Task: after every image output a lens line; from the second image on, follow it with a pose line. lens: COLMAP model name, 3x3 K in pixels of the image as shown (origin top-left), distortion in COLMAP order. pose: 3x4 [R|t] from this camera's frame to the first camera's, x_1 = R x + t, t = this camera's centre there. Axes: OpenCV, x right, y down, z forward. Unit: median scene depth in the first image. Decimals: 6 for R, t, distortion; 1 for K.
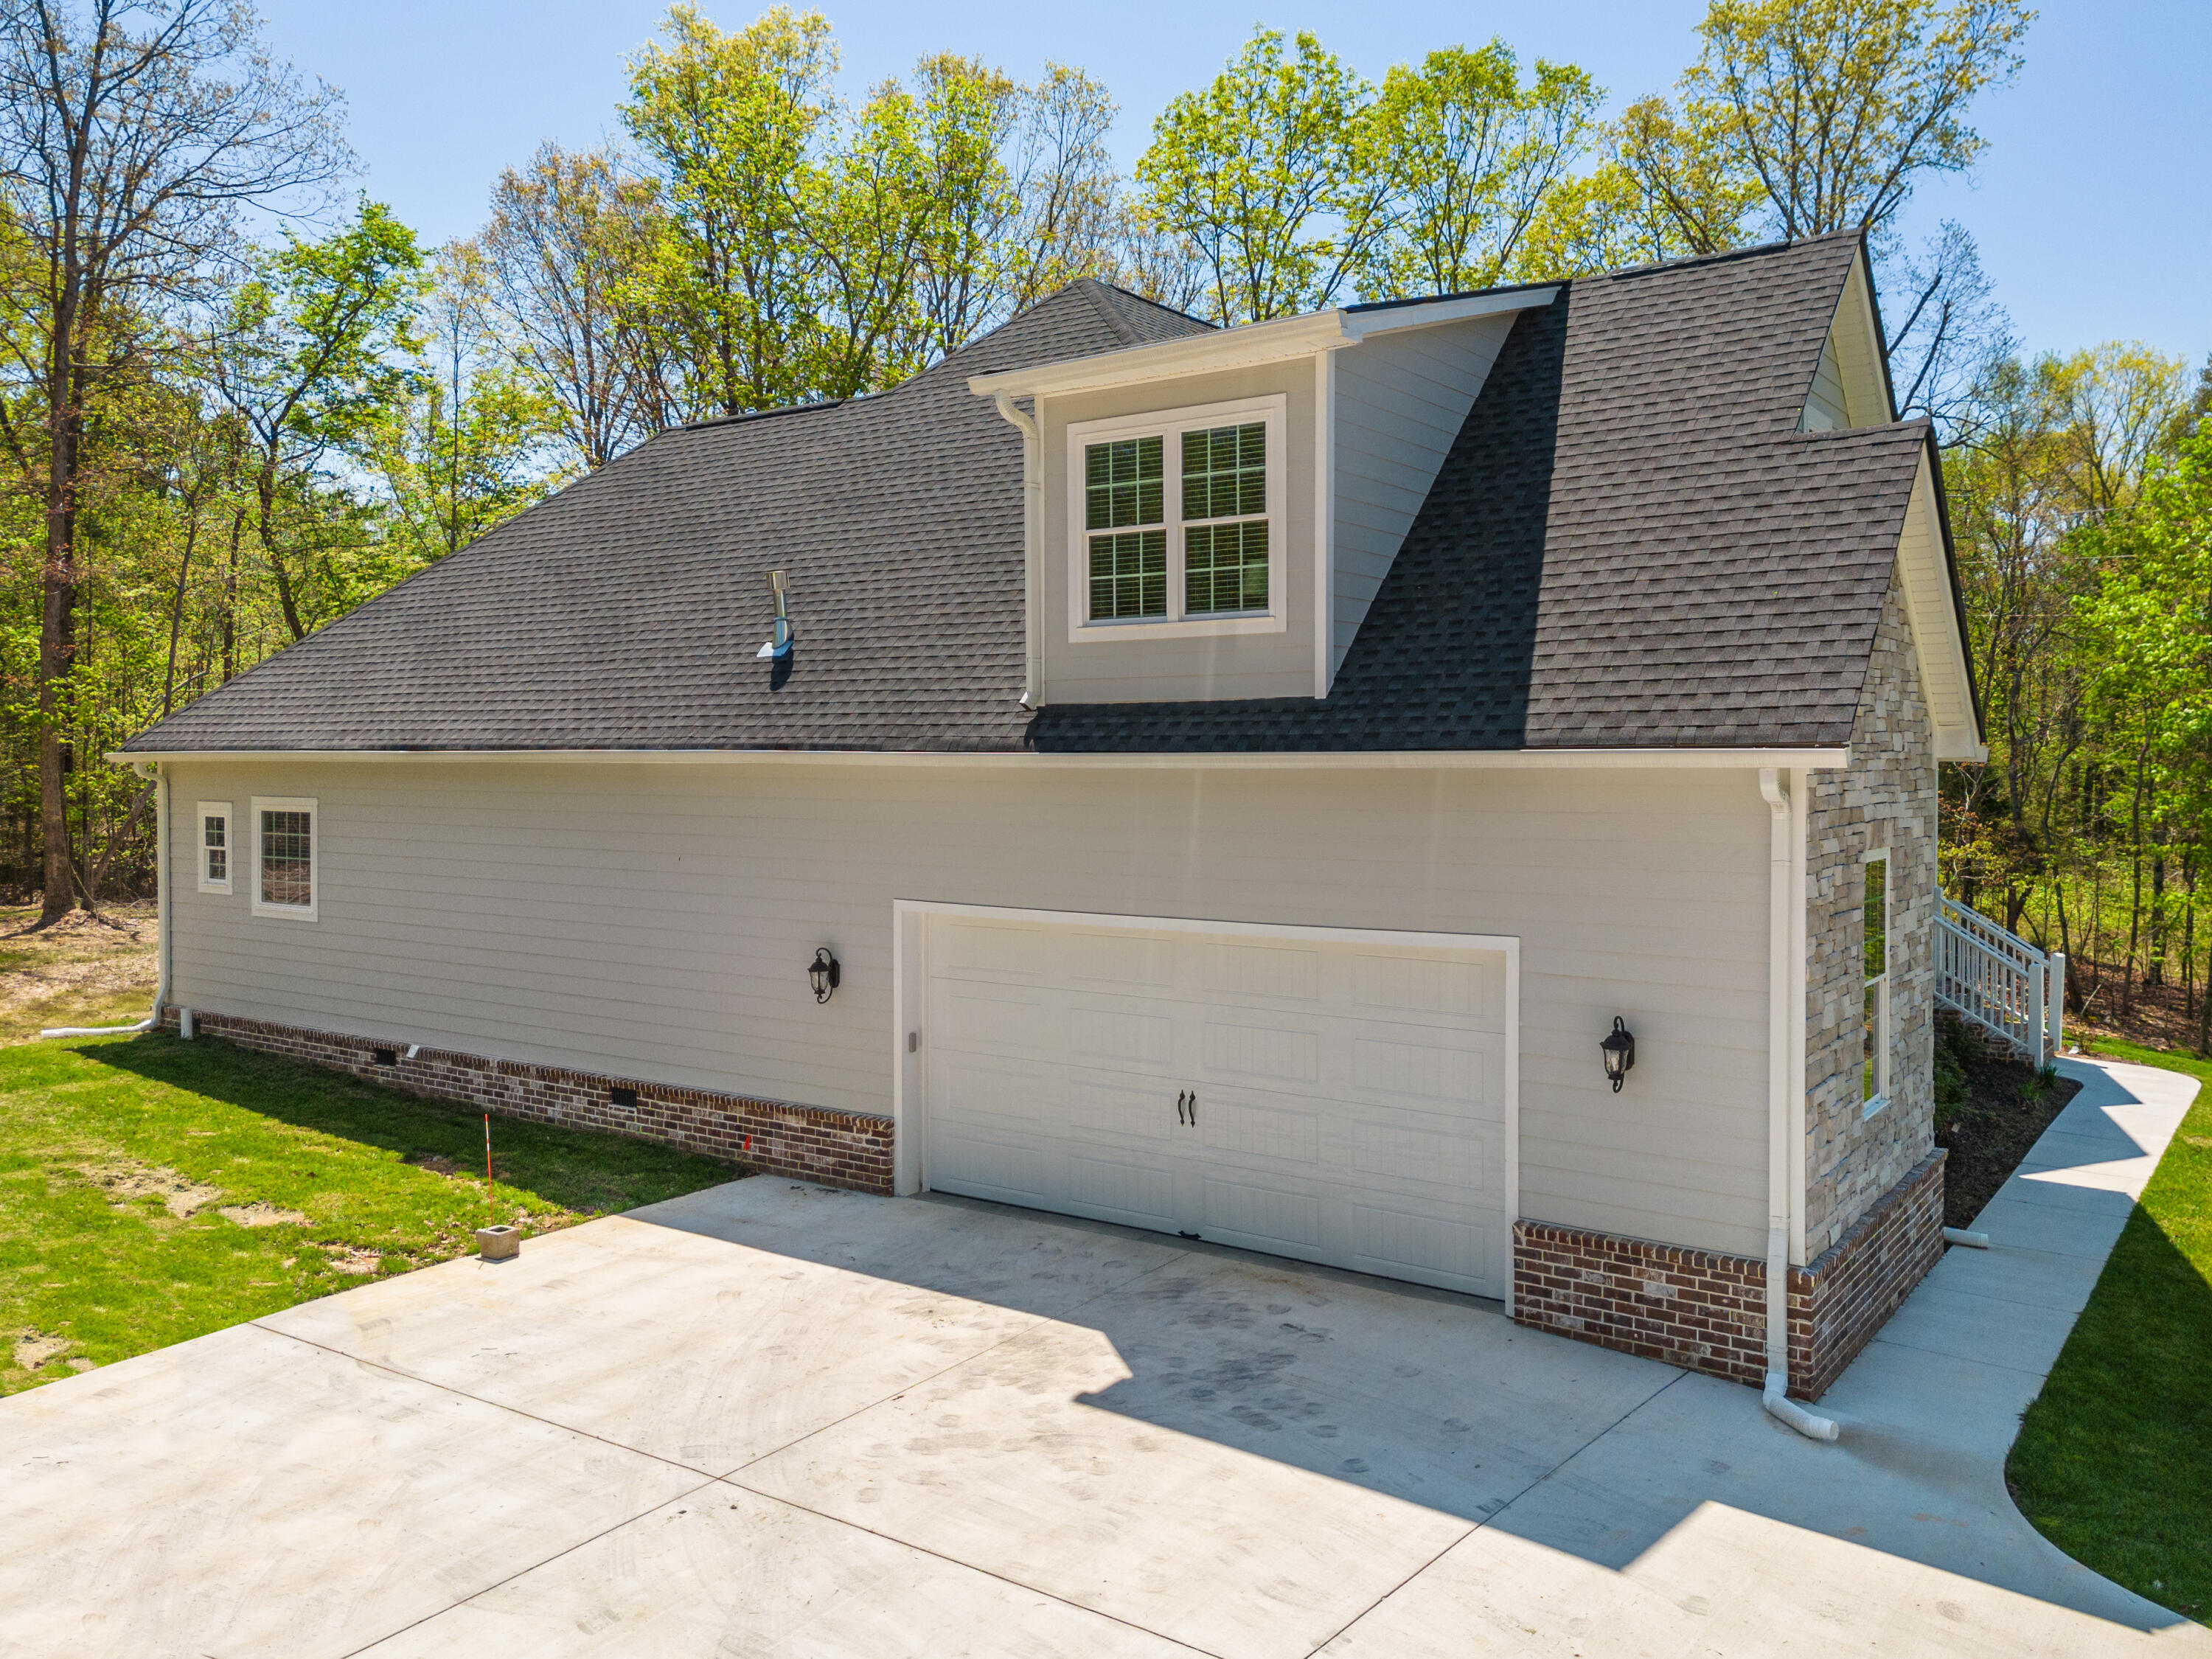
lens RADIAL K [[1595.8, 0, 1106.3], [0, 1595.8, 816.5], [0, 0, 1]] dist [0.056855, -0.034538]
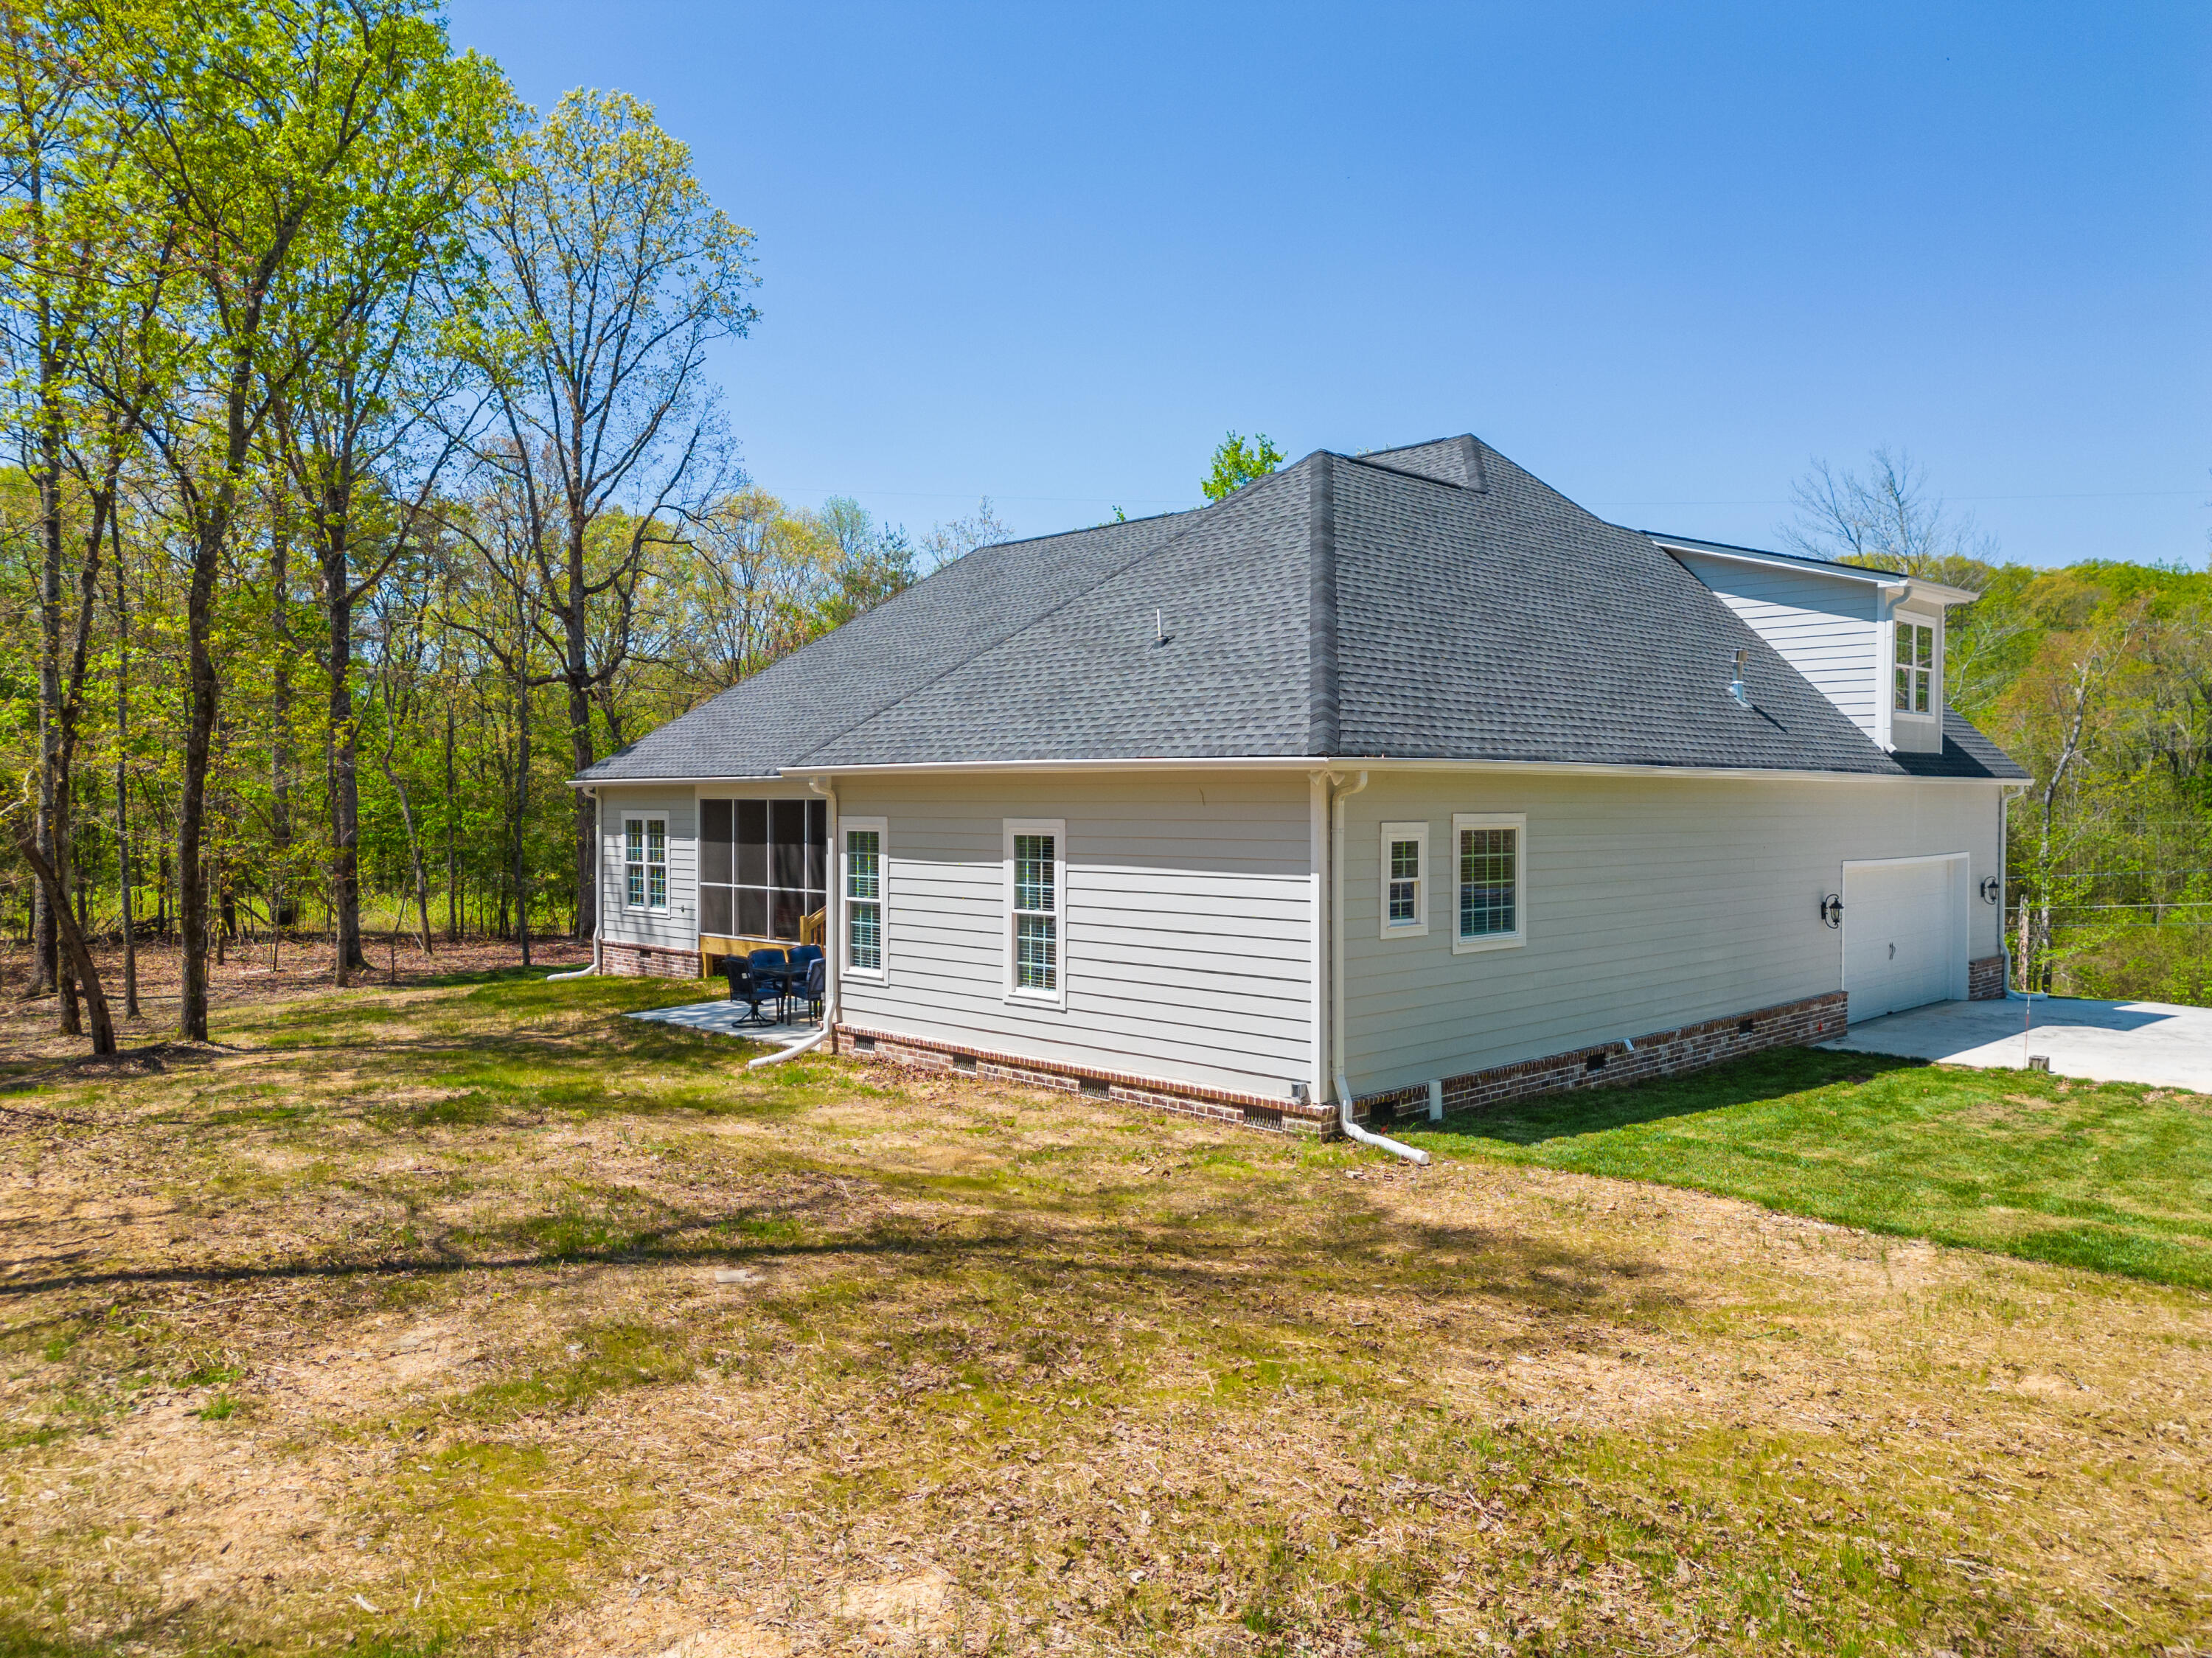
lens RADIAL K [[1595.7, 0, 1105.2], [0, 1595.7, 833.5], [0, 0, 1]] dist [0.056855, -0.034538]
pose [[0.192922, -0.027441, 0.980830, -1.431884], [0.026777, 0.999384, 0.022693, -0.026872], [-0.980849, 0.021886, 0.193538, 1.049053]]
